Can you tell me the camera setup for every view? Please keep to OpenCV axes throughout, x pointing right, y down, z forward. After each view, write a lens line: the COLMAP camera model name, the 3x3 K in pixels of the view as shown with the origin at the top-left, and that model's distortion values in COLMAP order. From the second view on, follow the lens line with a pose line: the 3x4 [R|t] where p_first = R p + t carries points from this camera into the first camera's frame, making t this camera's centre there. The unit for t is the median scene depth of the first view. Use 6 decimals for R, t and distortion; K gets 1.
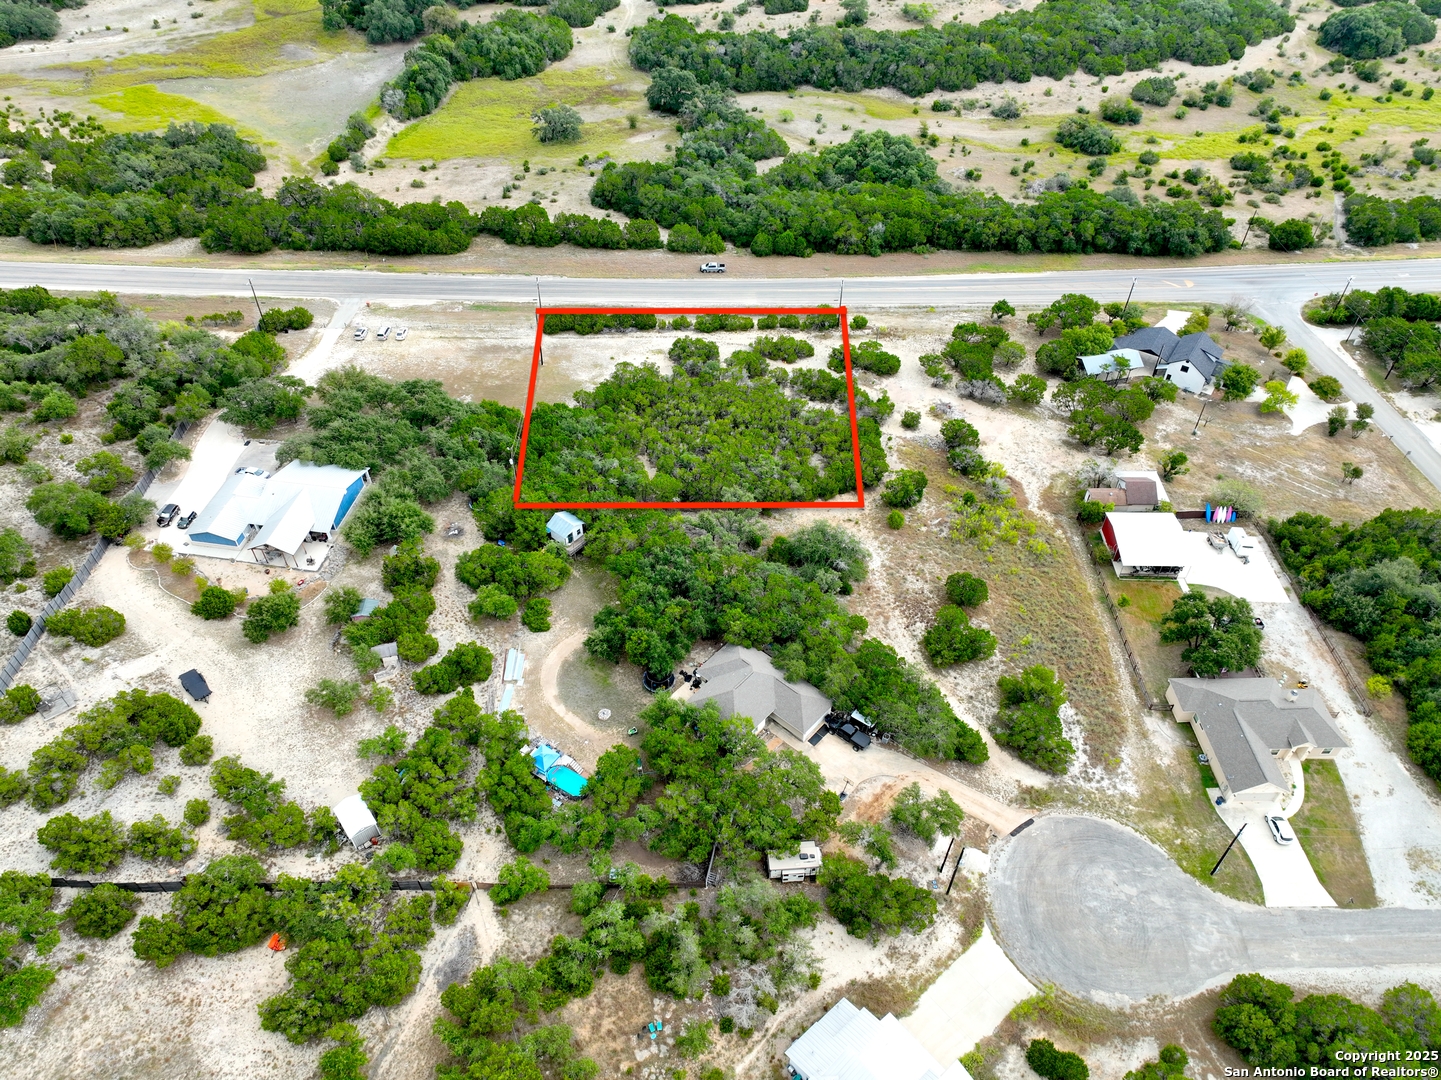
lens RADIAL K [[1036.2, 0, 720.5], [0, 1036.2, 540.0], [0, 0, 1]] dist [-0.001438, 0.019293]
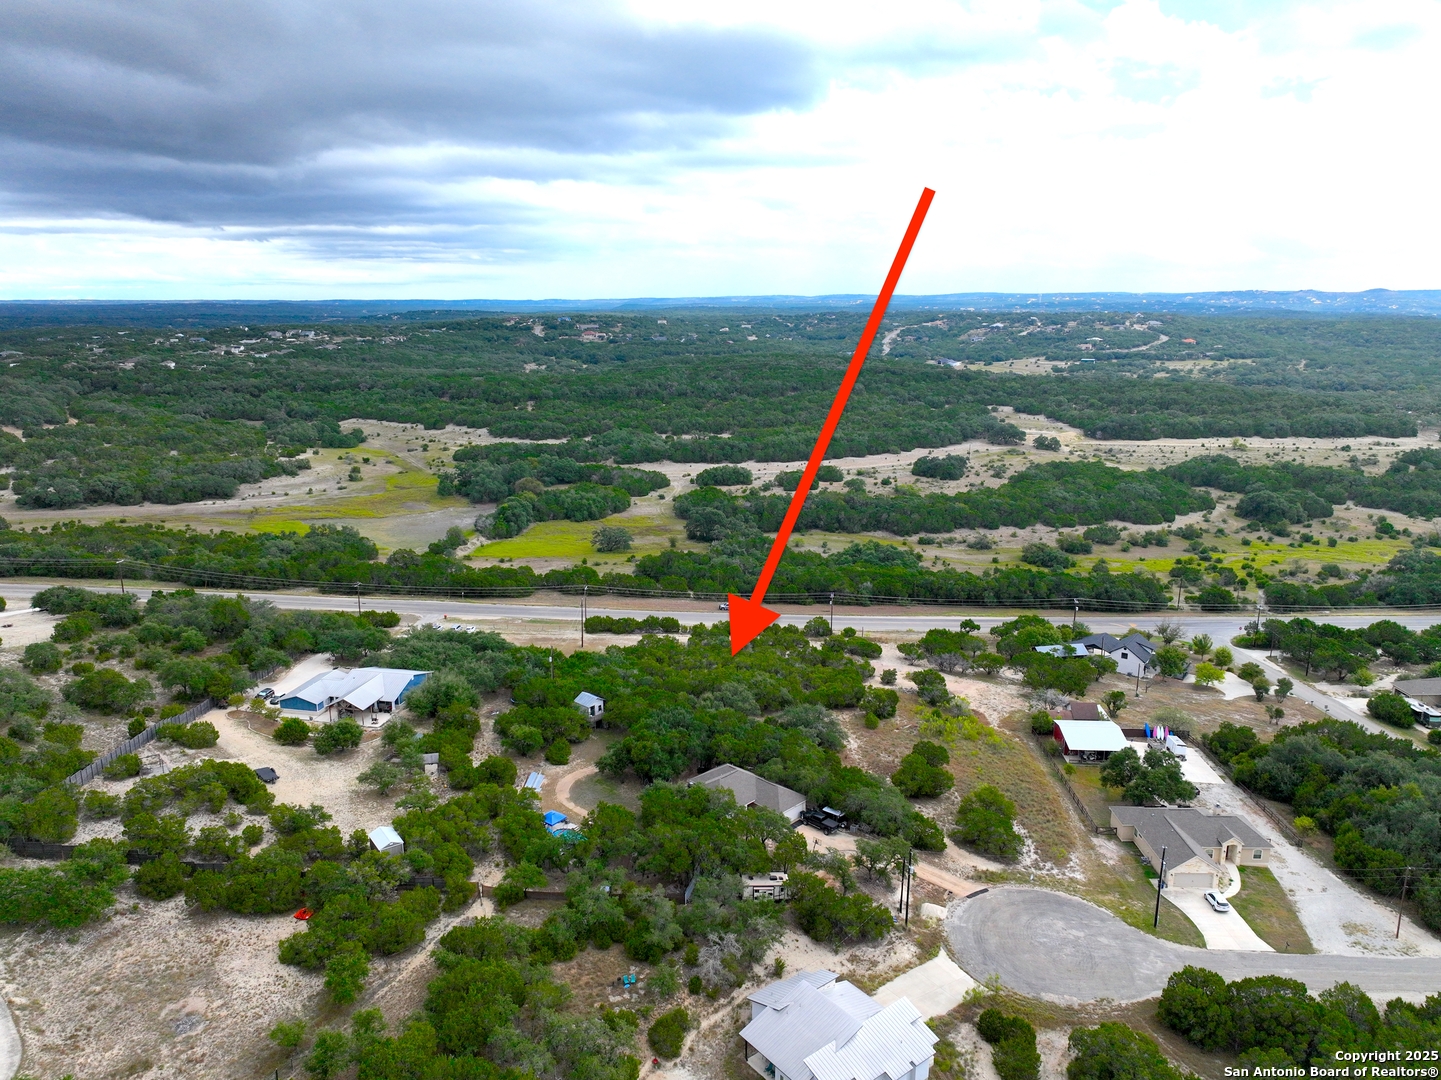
lens RADIAL K [[1036.2, 0, 720.5], [0, 1036.2, 540.0], [0, 0, 1]] dist [-0.001438, 0.019293]
pose [[0.998915, 0.009715, -0.045546, 0.063041], [-0.031670, 0.858744, -0.511425, 0.505397], [0.034144, 0.512313, 0.858120, -0.136846]]
